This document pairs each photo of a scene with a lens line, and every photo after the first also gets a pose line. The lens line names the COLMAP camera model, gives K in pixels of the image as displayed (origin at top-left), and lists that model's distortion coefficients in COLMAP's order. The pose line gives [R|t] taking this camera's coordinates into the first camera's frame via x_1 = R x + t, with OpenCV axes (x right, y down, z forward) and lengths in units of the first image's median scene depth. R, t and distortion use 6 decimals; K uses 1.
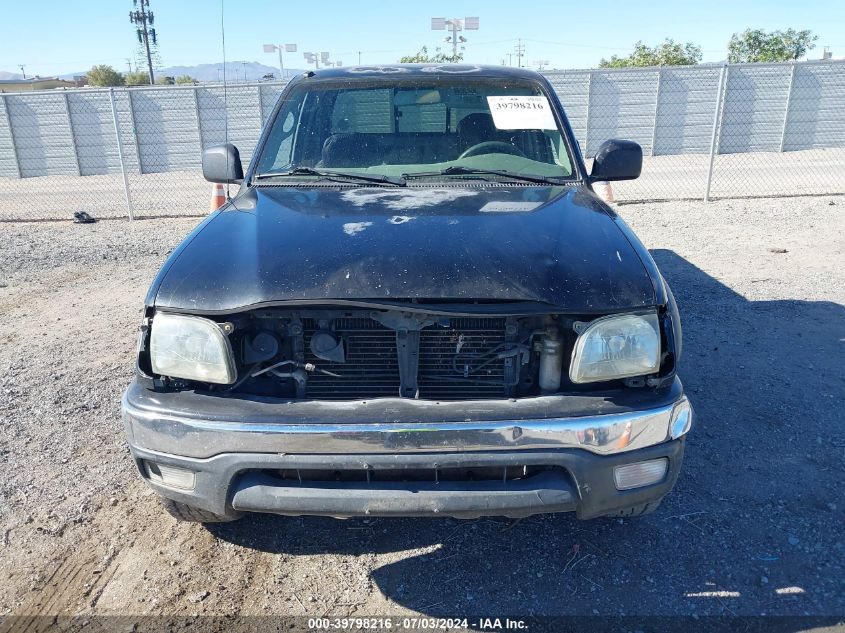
lens RADIAL K [[676.2, 0, 422.5], [0, 676.2, 316.5], [0, 0, 1]] dist [-0.001233, -0.097622]
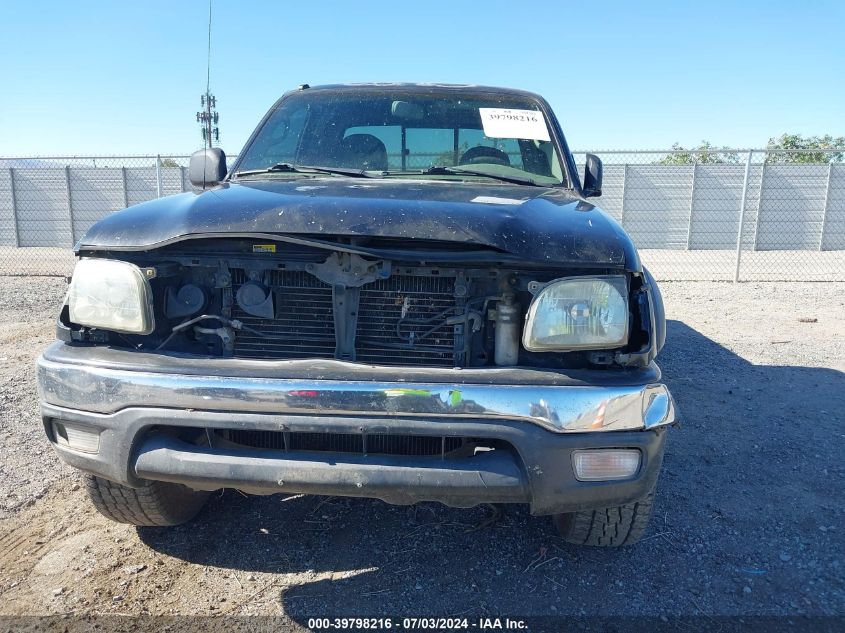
lens RADIAL K [[676.2, 0, 422.5], [0, 676.2, 316.5], [0, 0, 1]] dist [-0.001233, -0.097622]
pose [[0.997837, 0.042721, -0.049966, 0.124939], [-0.048732, 0.990831, -0.126015, 0.166222], [0.044124, 0.128177, 0.990769, 0.113489]]
